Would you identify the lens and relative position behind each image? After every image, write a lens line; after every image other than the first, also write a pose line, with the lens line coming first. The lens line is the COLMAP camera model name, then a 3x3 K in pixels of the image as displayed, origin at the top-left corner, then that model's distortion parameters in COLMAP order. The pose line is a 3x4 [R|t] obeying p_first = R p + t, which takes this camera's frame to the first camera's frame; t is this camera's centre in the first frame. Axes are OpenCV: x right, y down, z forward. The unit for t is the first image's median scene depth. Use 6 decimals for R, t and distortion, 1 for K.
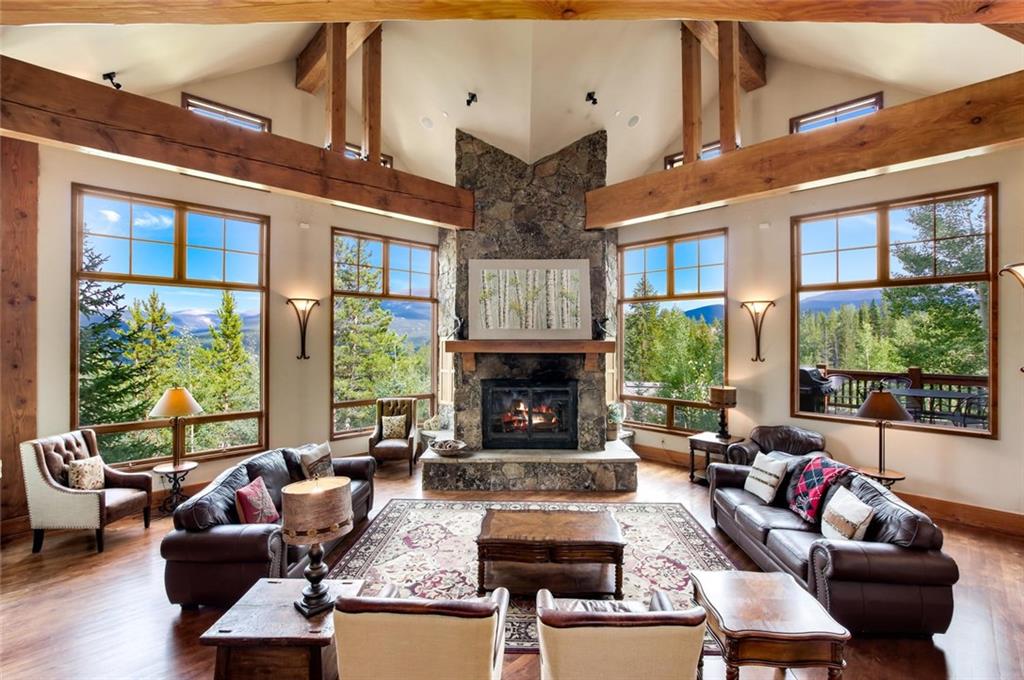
lens RADIAL K [[458.9, 0, 534.0], [0, 458.9, 337.7], [0, 0, 1]] dist [-0.029169, 0.006536]
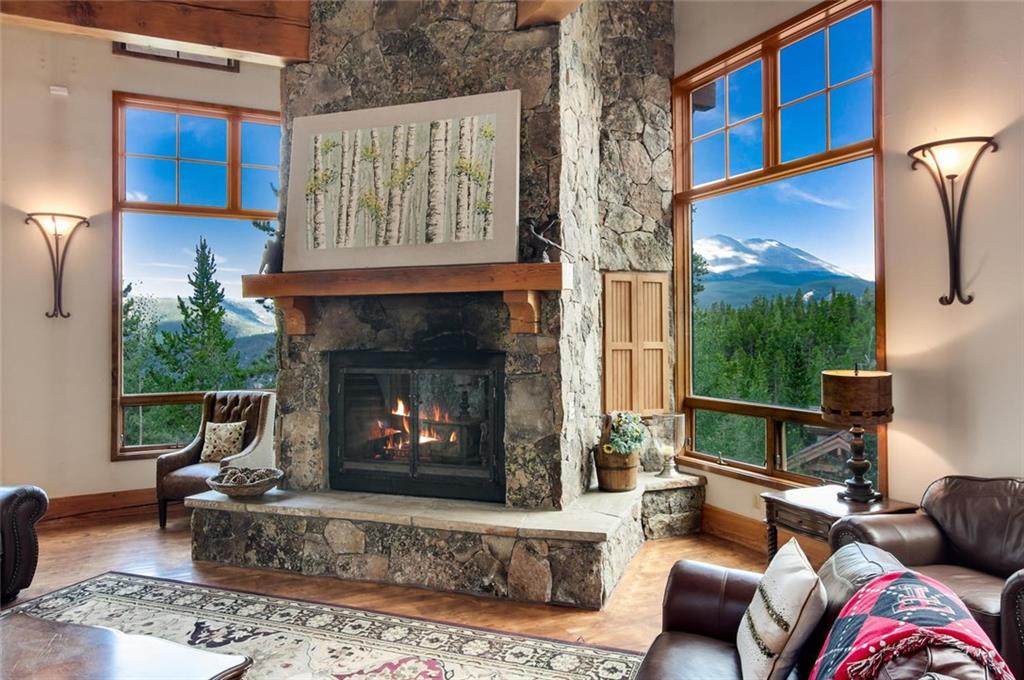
lens RADIAL K [[726.9, 0, 512.8], [0, 726.9, 320.7], [0, 0, 1]] dist [-0.000336, 0.004576]
pose [[0.938773, -0.017246, -0.344105, 0.374544], [0.013384, 0.999818, -0.013596, 0.073068], [0.344277, 0.008158, 0.938833, 0.328531]]
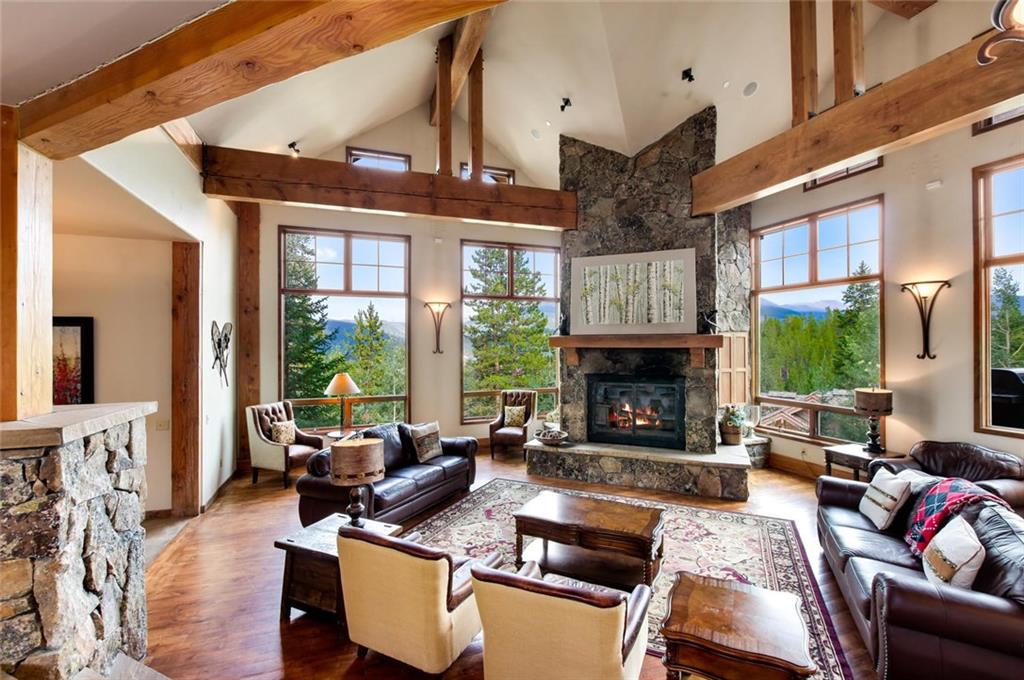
lens RADIAL K [[456.8, 0, 525.2], [0, 456.8, 340.6], [0, 0, 1]] dist [-0.021334, 0.005108]
pose [[0.913099, -0.007879, -0.407662, 0.187508], [0.008065, 0.999967, -0.001264, 0.017261], [0.407658, -0.002134, 0.913132, 0.010103]]
